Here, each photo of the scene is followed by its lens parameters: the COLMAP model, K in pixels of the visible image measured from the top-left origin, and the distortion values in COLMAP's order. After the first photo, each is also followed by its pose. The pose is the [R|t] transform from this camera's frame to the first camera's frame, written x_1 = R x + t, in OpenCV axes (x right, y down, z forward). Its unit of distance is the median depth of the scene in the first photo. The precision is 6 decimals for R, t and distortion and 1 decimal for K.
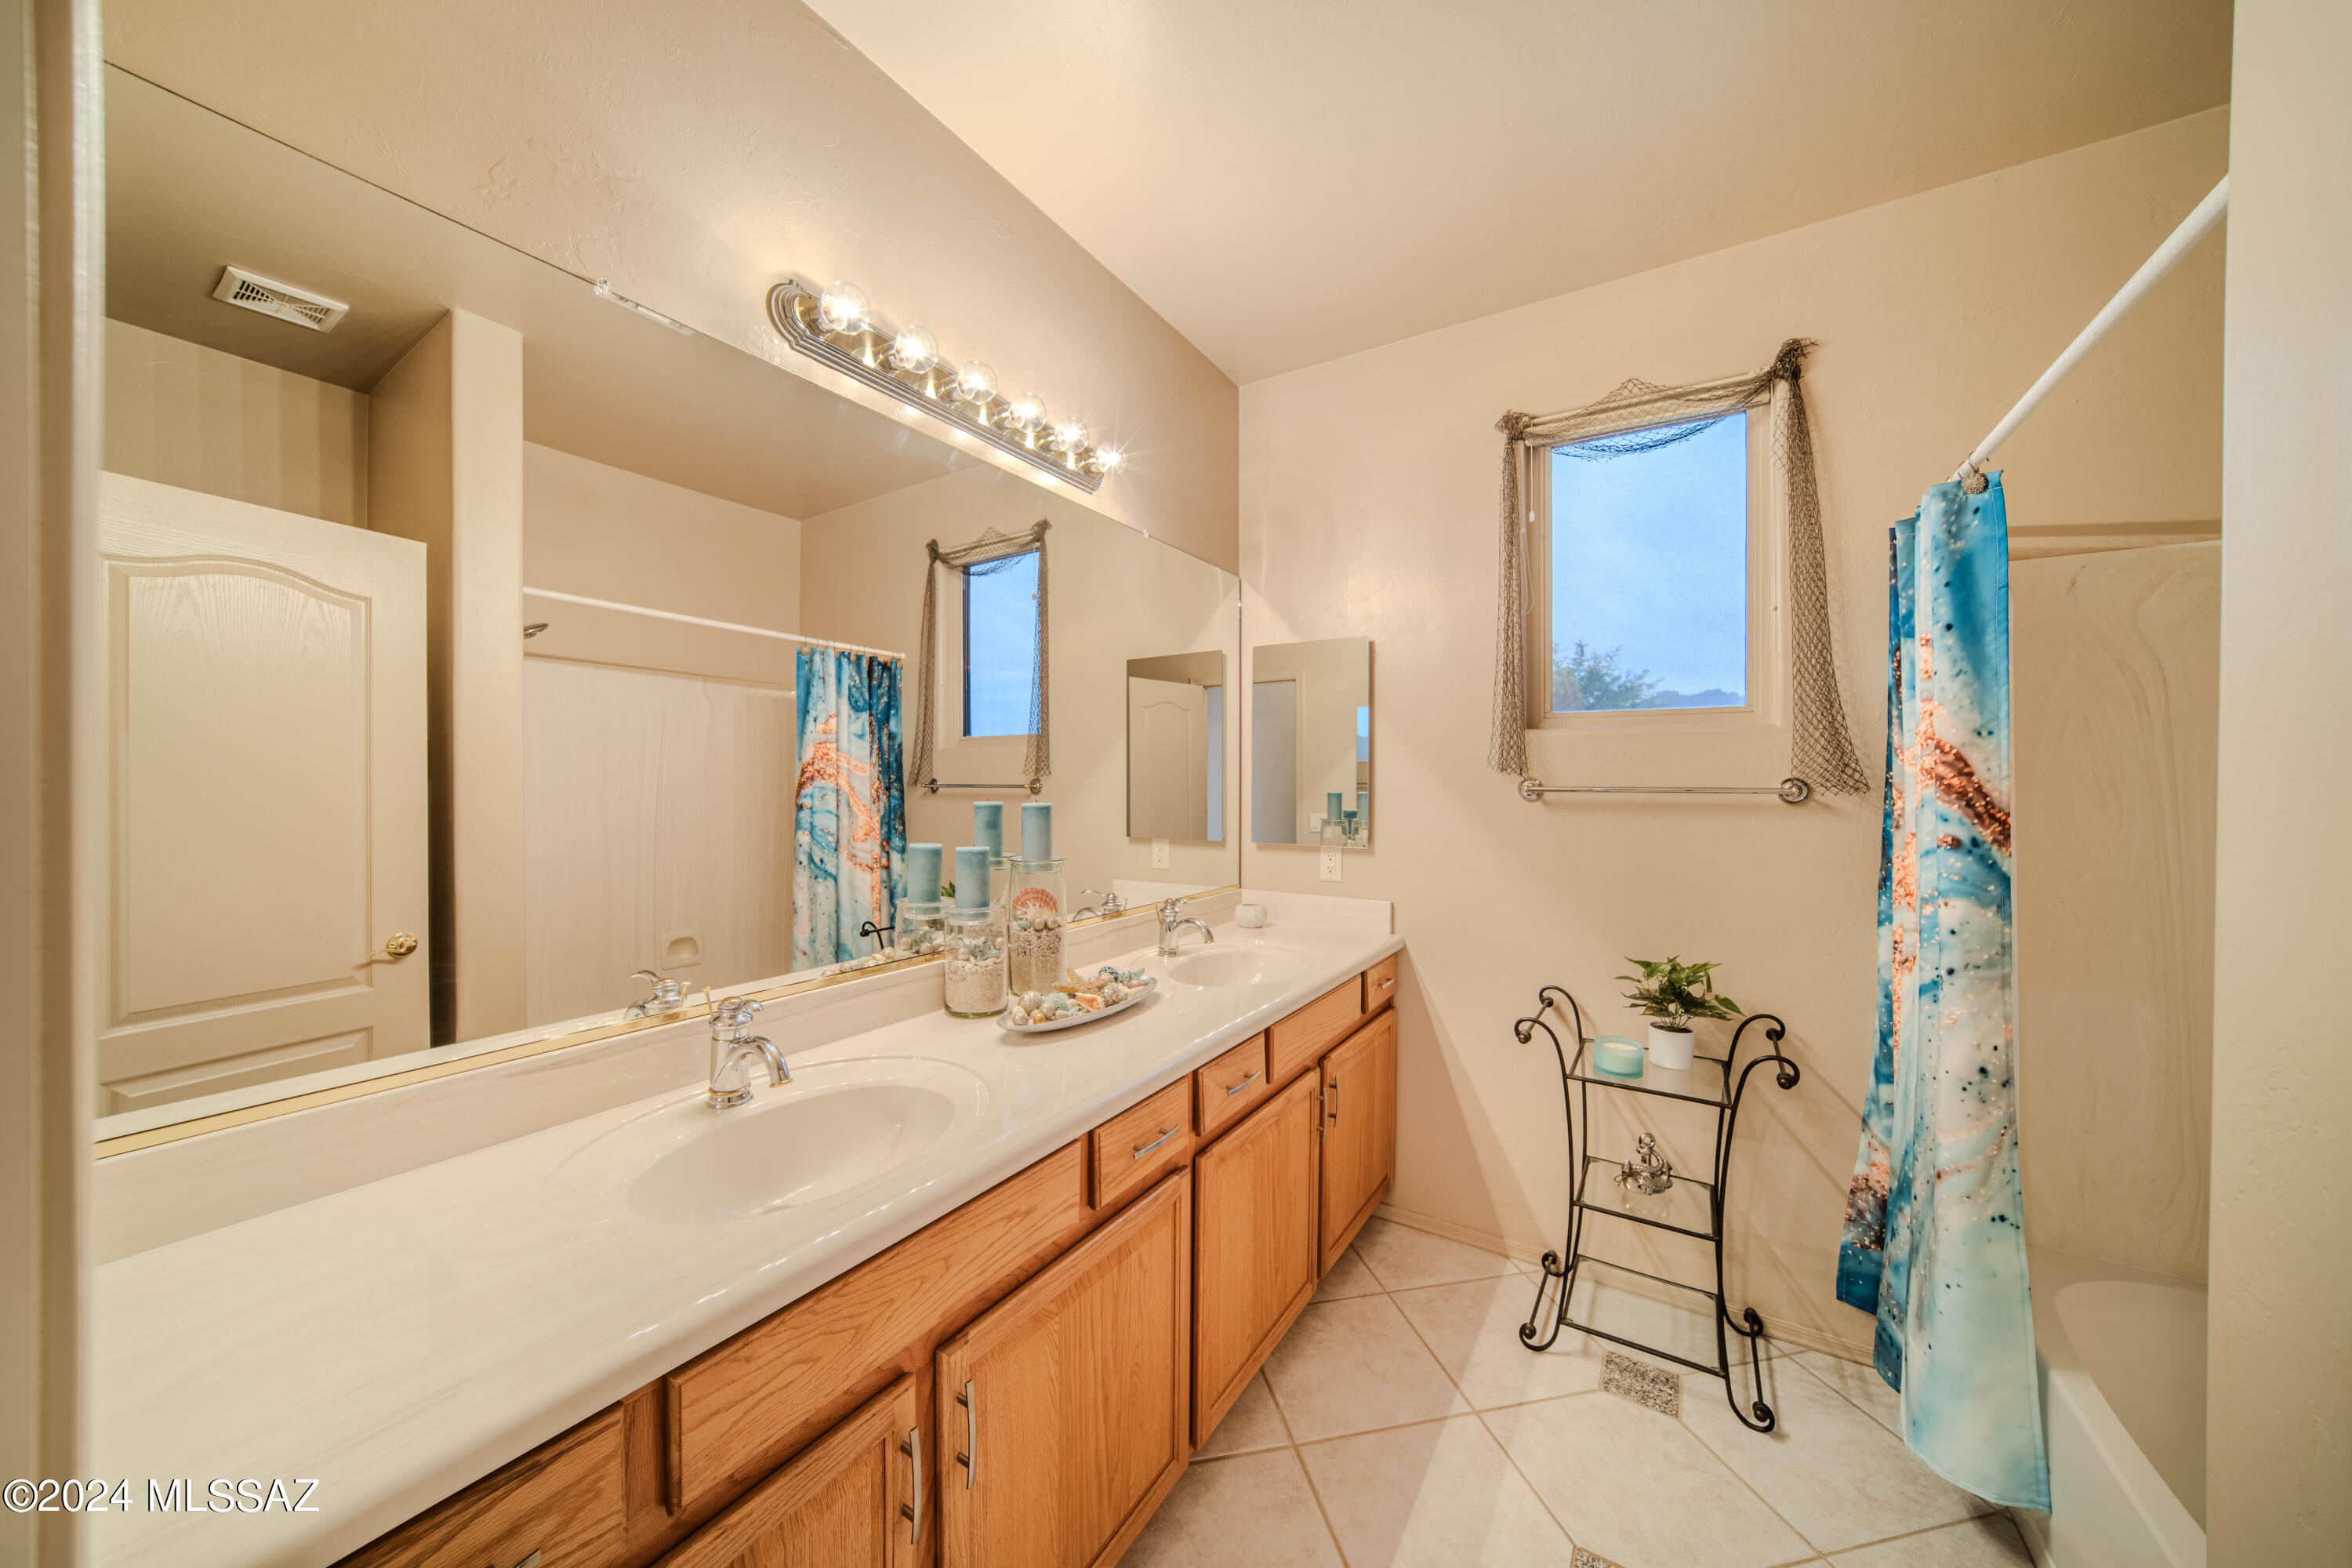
lens RADIAL K [[815.0, 0, 1167.9], [0, 815.0, 789.9], [0, 0, 1]] dist [-0.010375, 0.000164]
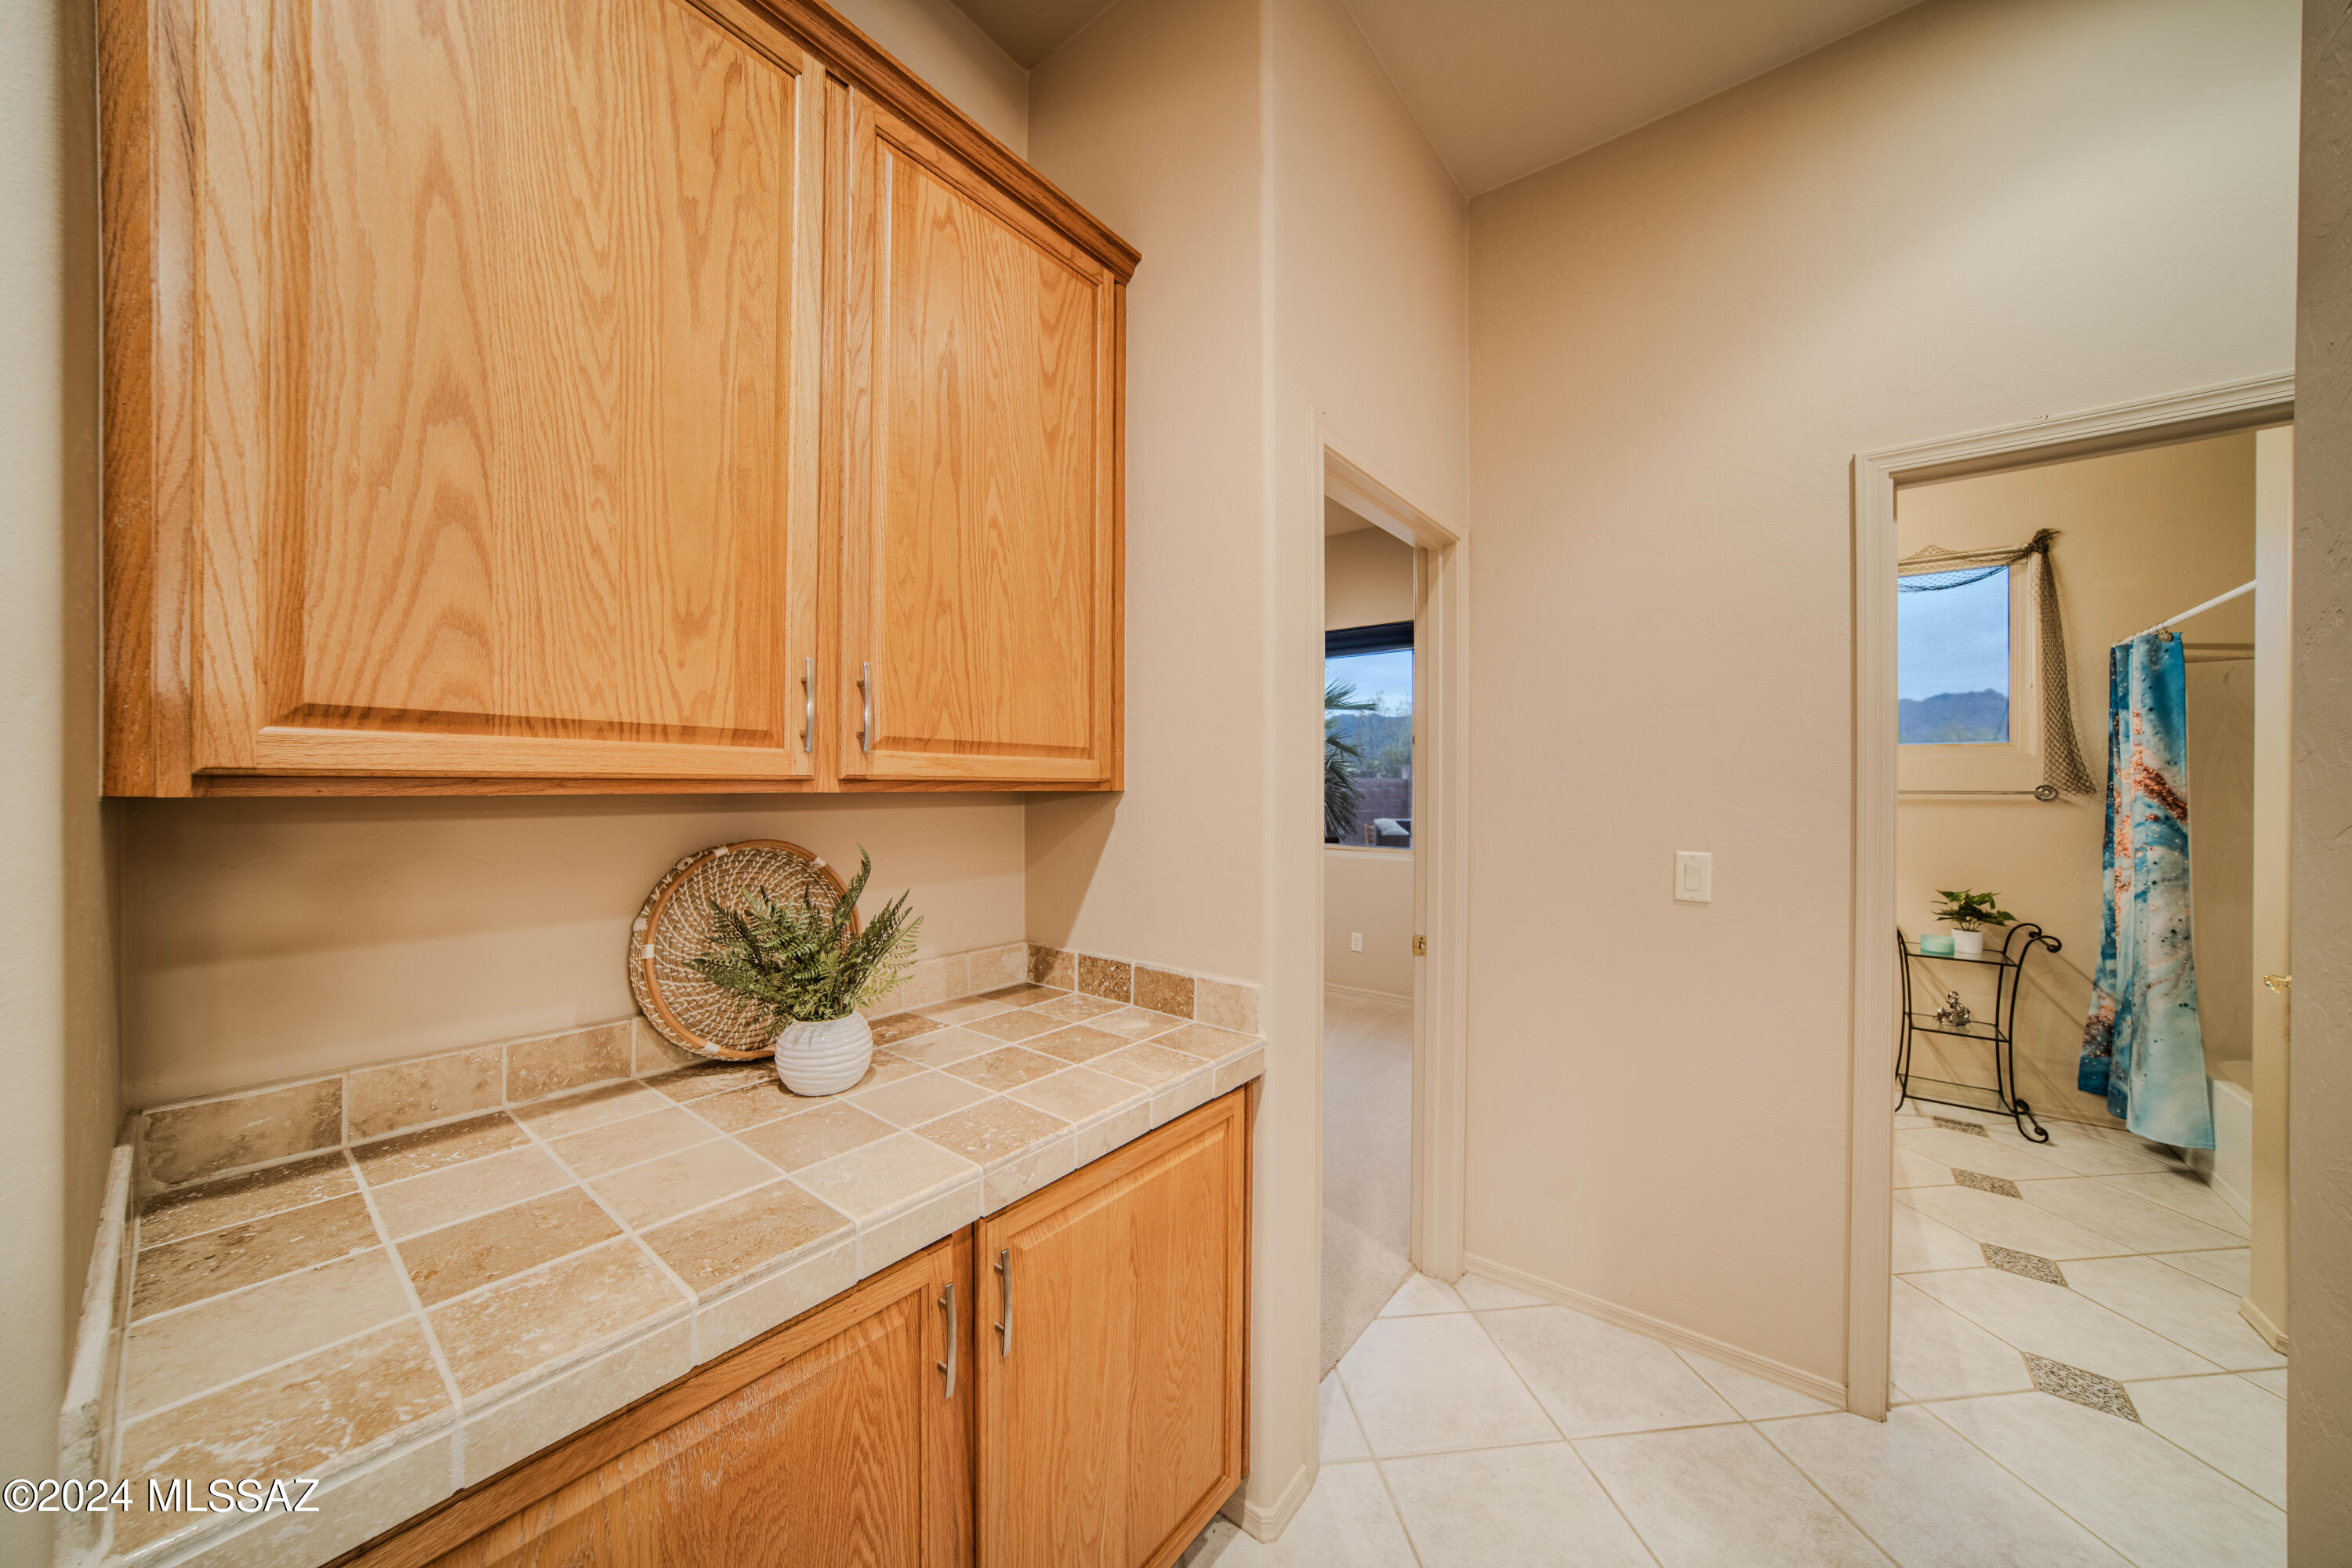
lens RADIAL K [[804.9, 0, 1179.4], [0, 804.9, 788.8], [0, 0, 1]] dist [-0.000885, -0.000074]
pose [[0.995523, -0.001244, -0.094511, -1.020252], [0.000561, 0.999974, -0.007258, 0.004588], [0.094517, 0.007172, 0.995497, -0.992848]]
